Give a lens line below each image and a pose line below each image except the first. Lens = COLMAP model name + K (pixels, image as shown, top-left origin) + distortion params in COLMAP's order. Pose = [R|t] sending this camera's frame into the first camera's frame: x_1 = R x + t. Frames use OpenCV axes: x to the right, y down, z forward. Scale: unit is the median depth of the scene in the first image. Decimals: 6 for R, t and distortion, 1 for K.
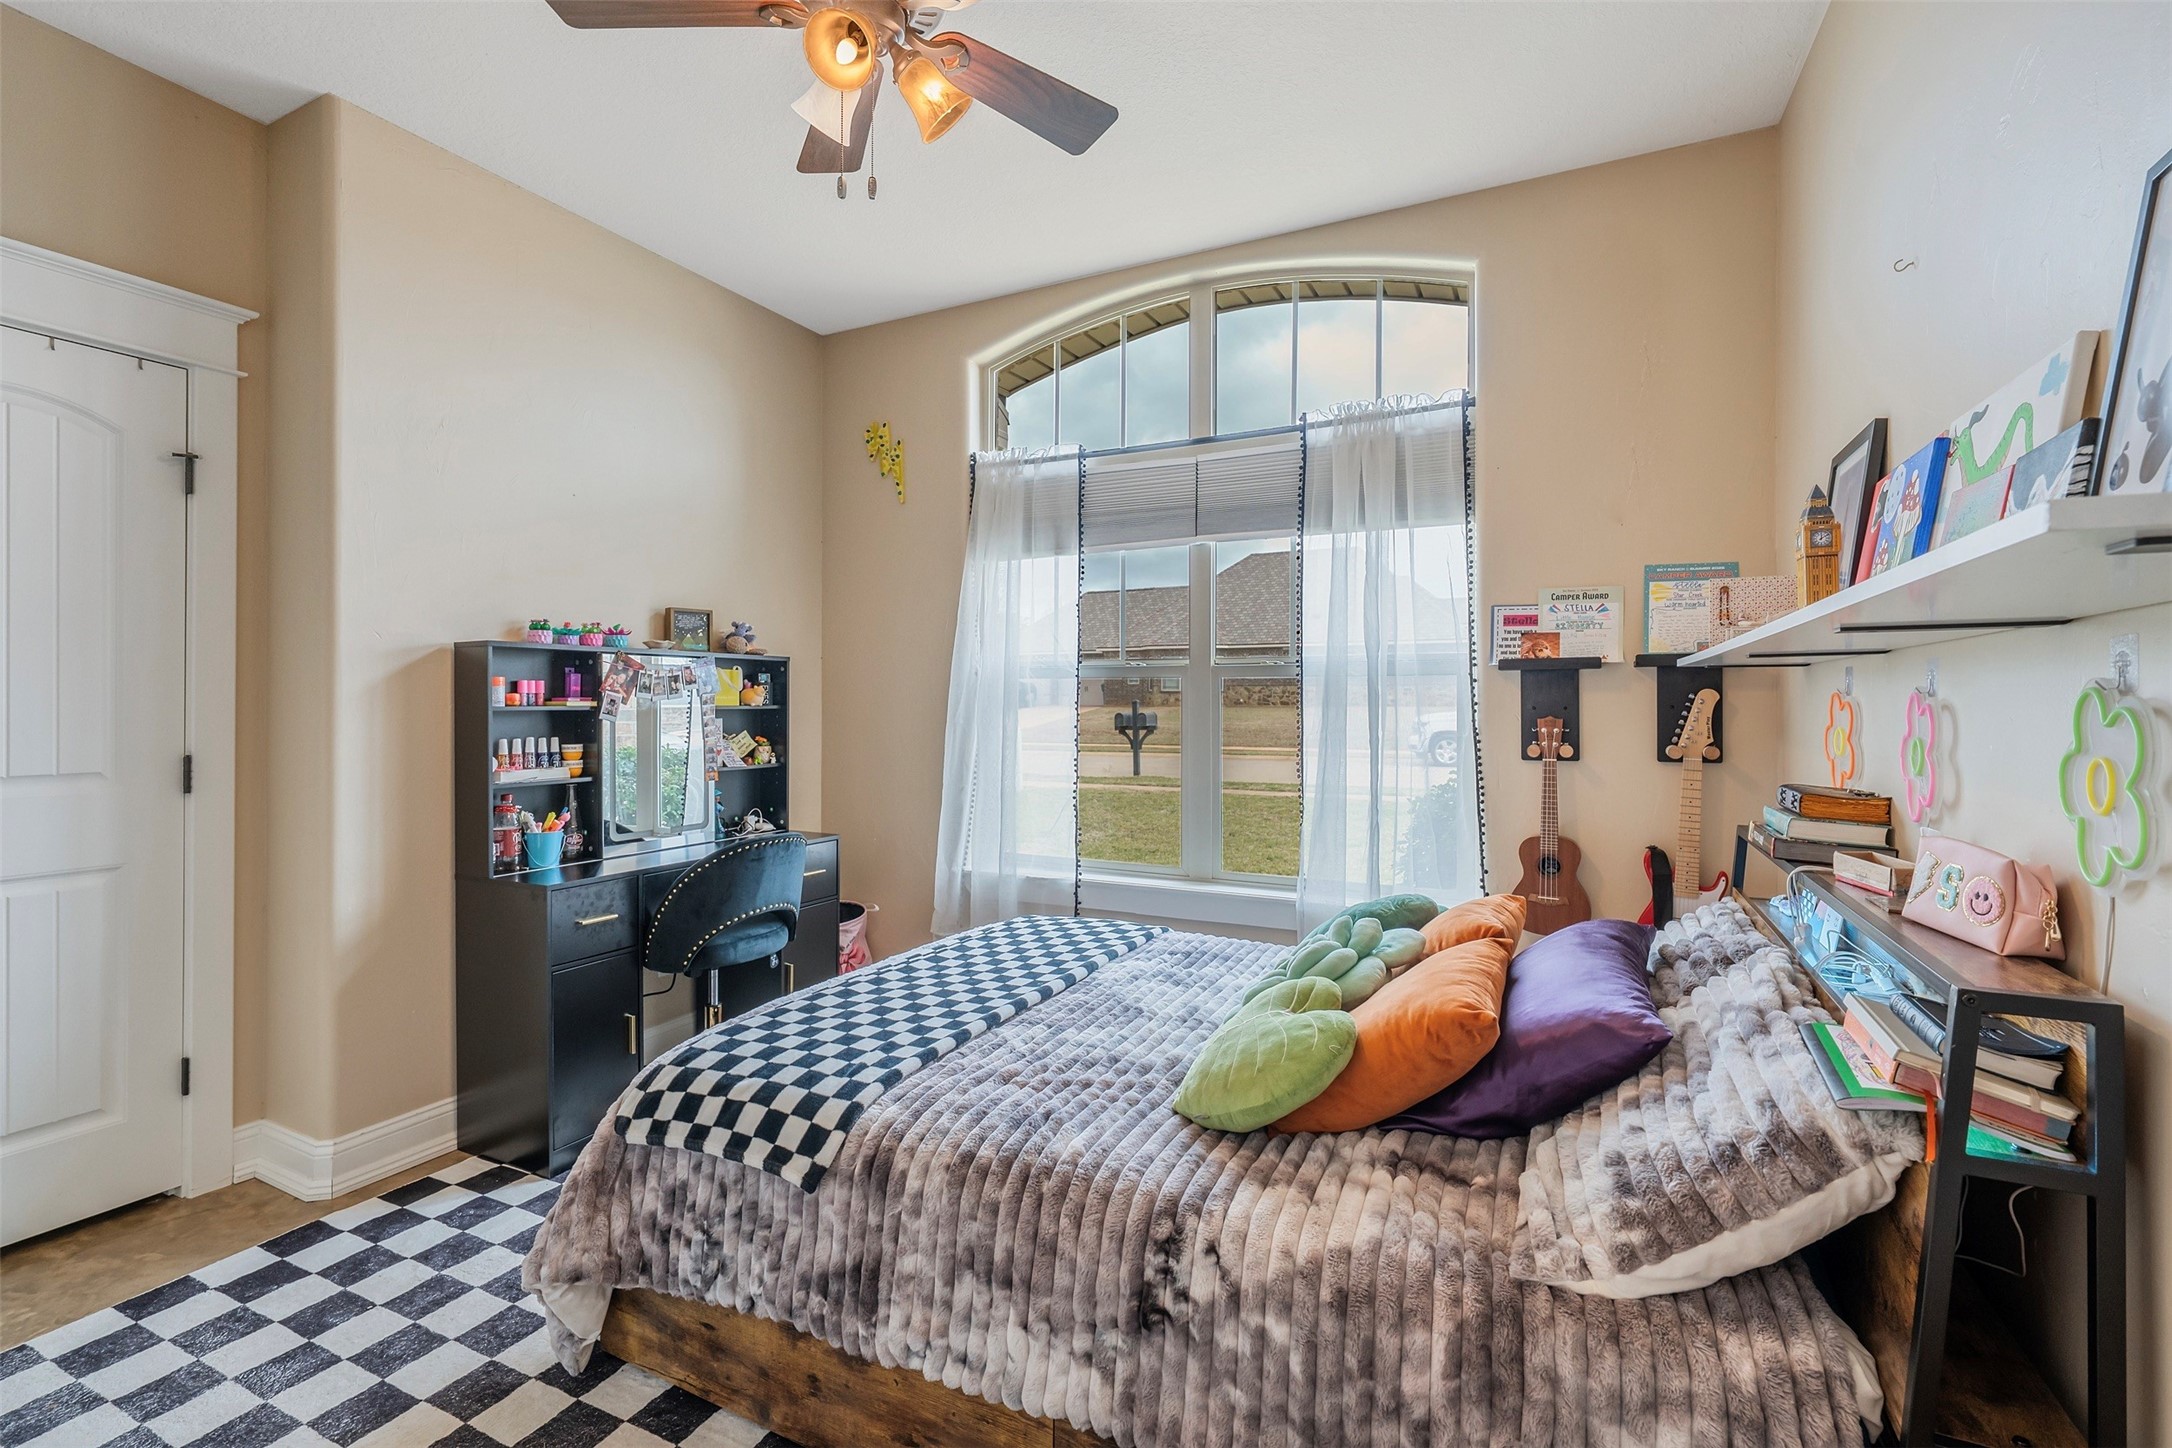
lens RADIAL K [[969.3, 0, 1083.7], [0, 969.3, 703.8], [0, 0, 1]] dist [-0.002836, 0.000203]
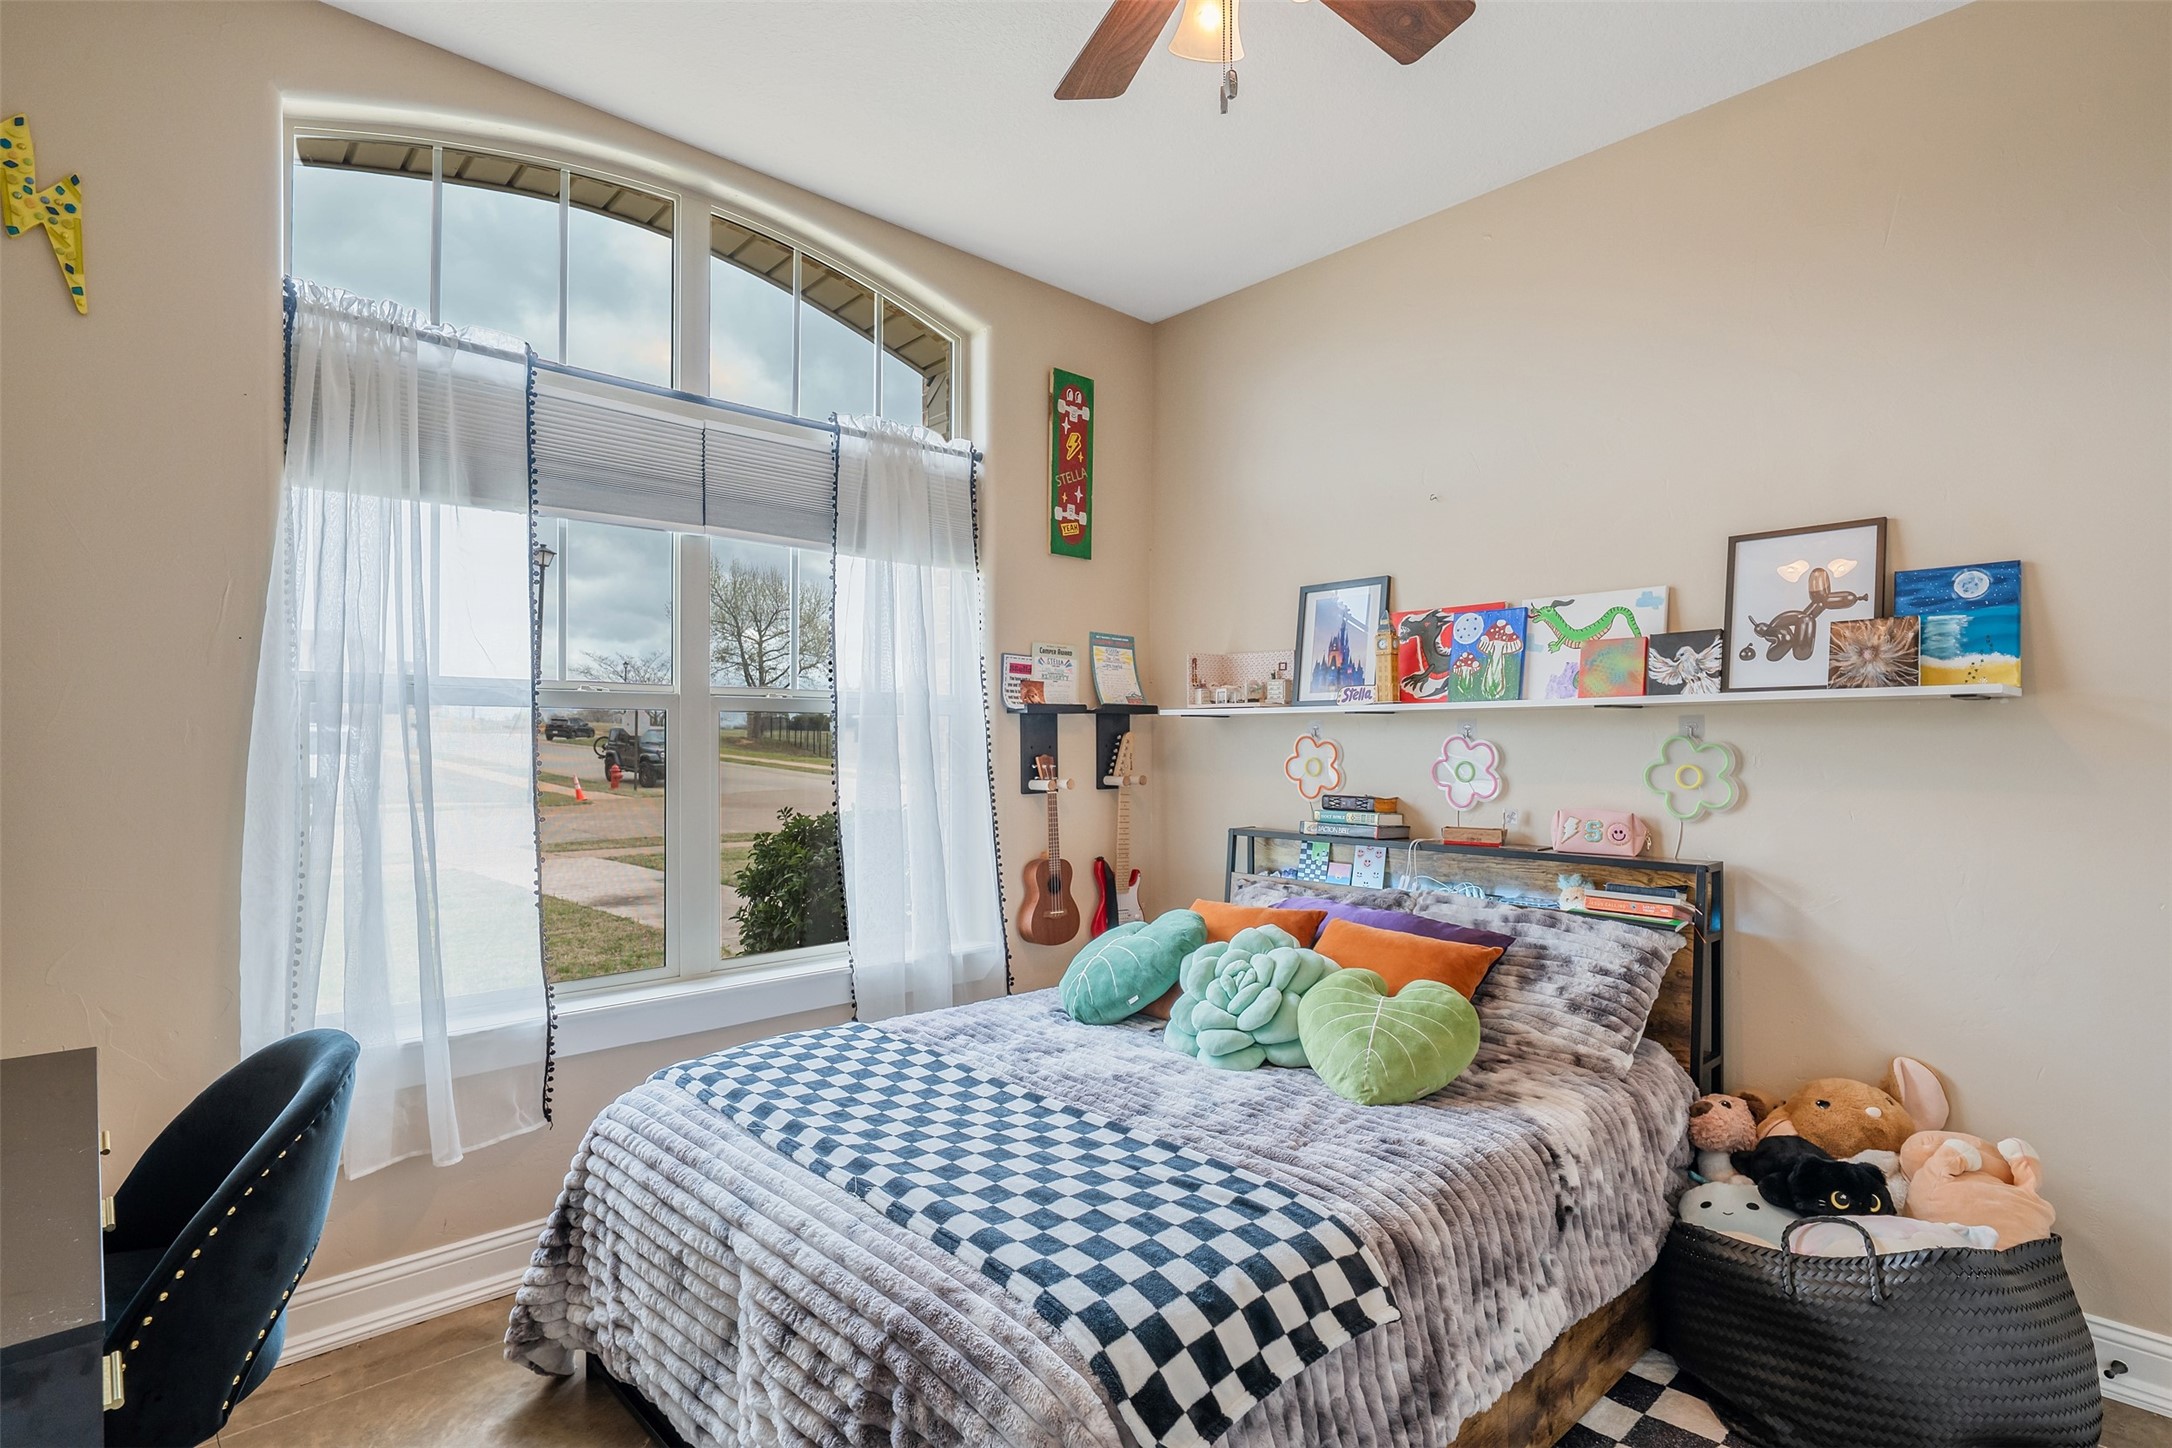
lens RADIAL K [[1085.8, 0, 1083.0], [0, 1085.8, 742.3], [0, 0, 1]] dist [0.003616, -0.000128]
pose [[0.344895, -0.002535, 0.938638, -0.689583], [0.002067, 0.999996, 0.001942, -0.003654], [-0.938639, 0.001270, 0.344899, 0.501653]]
